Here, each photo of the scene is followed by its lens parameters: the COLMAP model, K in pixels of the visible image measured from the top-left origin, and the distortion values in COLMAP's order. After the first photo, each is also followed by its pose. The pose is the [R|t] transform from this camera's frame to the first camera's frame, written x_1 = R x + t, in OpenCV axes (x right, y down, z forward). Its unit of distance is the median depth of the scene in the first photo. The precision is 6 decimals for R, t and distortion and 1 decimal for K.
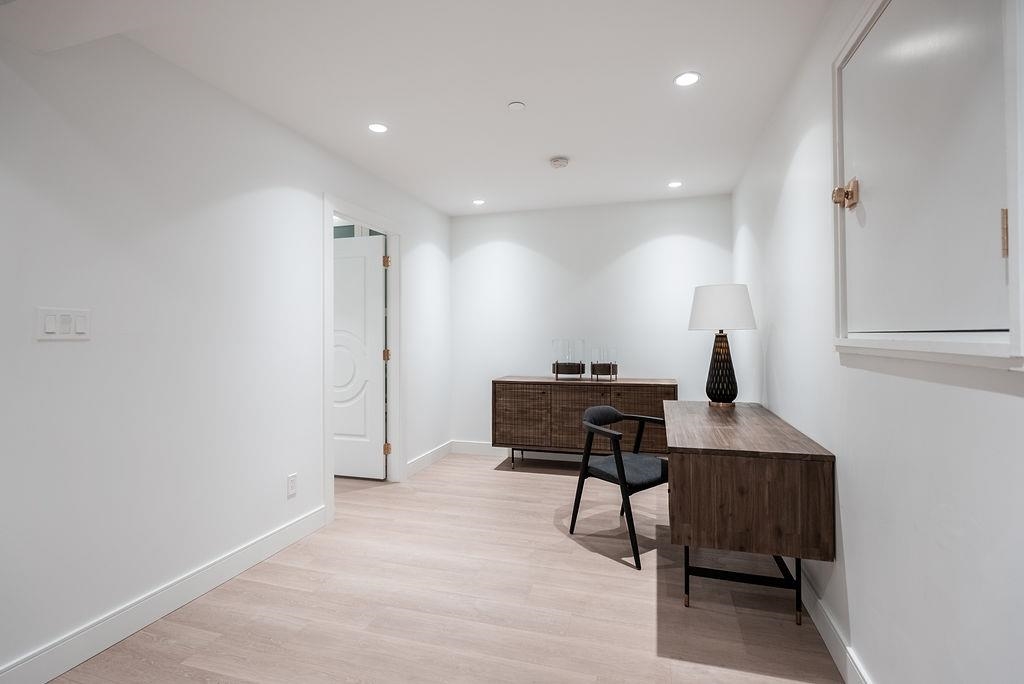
lens RADIAL K [[474.0, 0, 511.2], [0, 474.0, 334.6], [0, 0, 1]] dist [-0.001114, 0.000838]
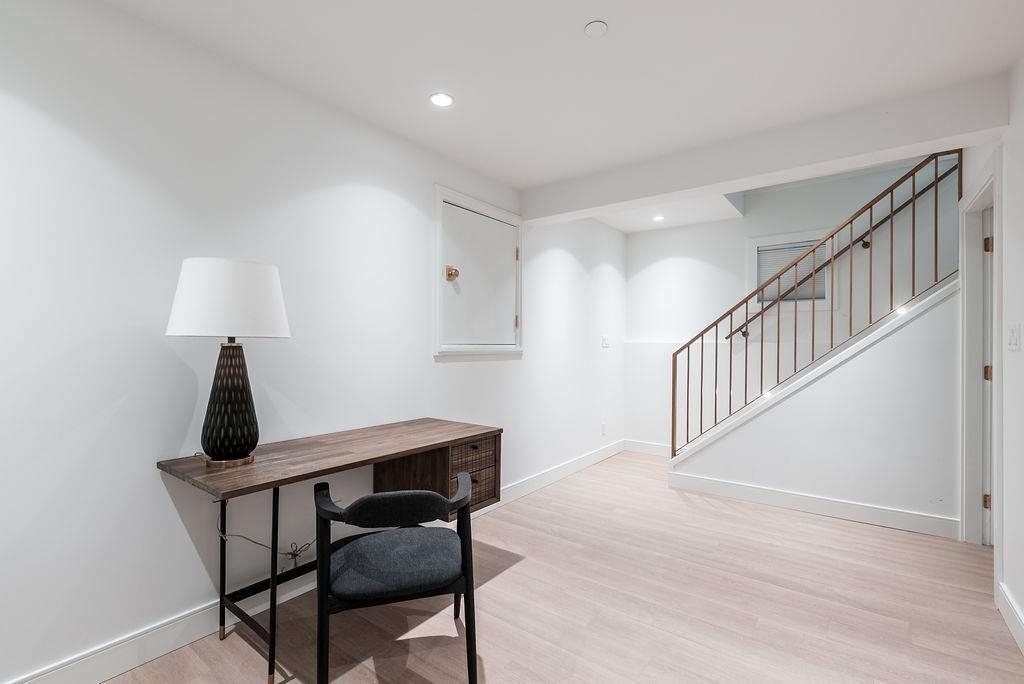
lens RADIAL K [[465.4, 0, 509.5], [0, 465.4, 347.3], [0, 0, 1]] dist [-0.002024, 0.000296]
pose [[-0.939181, -0.004158, 0.343398, -0.089806], [-0.002422, 0.999982, 0.005485, -0.001562], [-0.343415, 0.004320, -0.939174, 1.422944]]
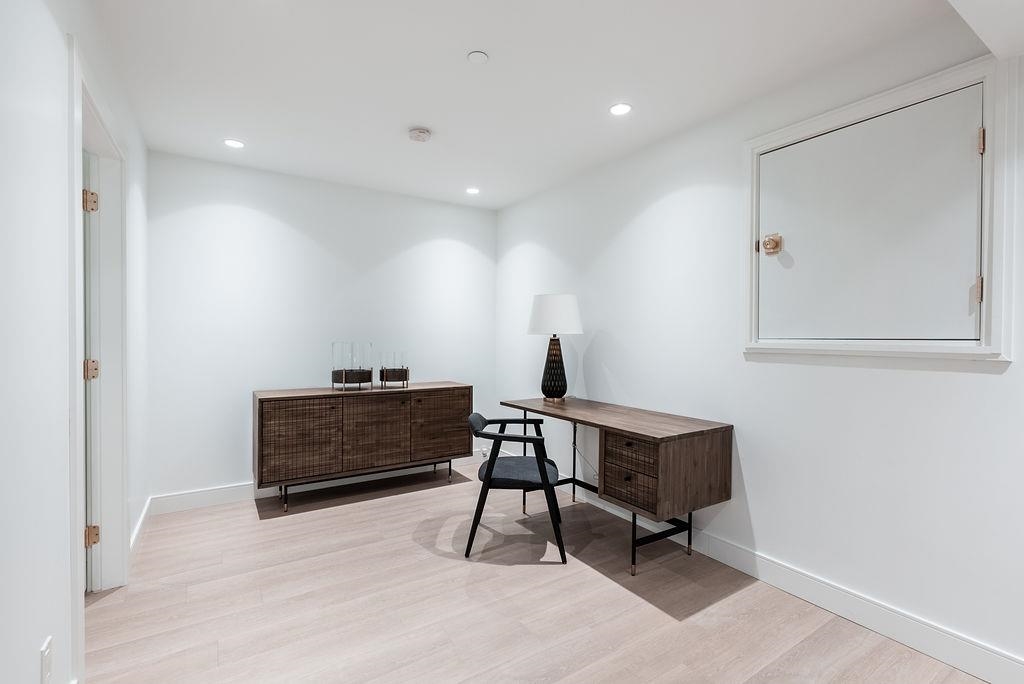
lens RADIAL K [[465.4, 0, 509.5], [0, 465.4, 347.3], [0, 0, 1]] dist [-0.002024, 0.000296]
pose [[0.644155, -0.004937, 0.764879, -0.474972], [-0.012037, 0.999790, 0.016590, 0.004035], [-0.764800, -0.019894, 0.643960, 0.357490]]
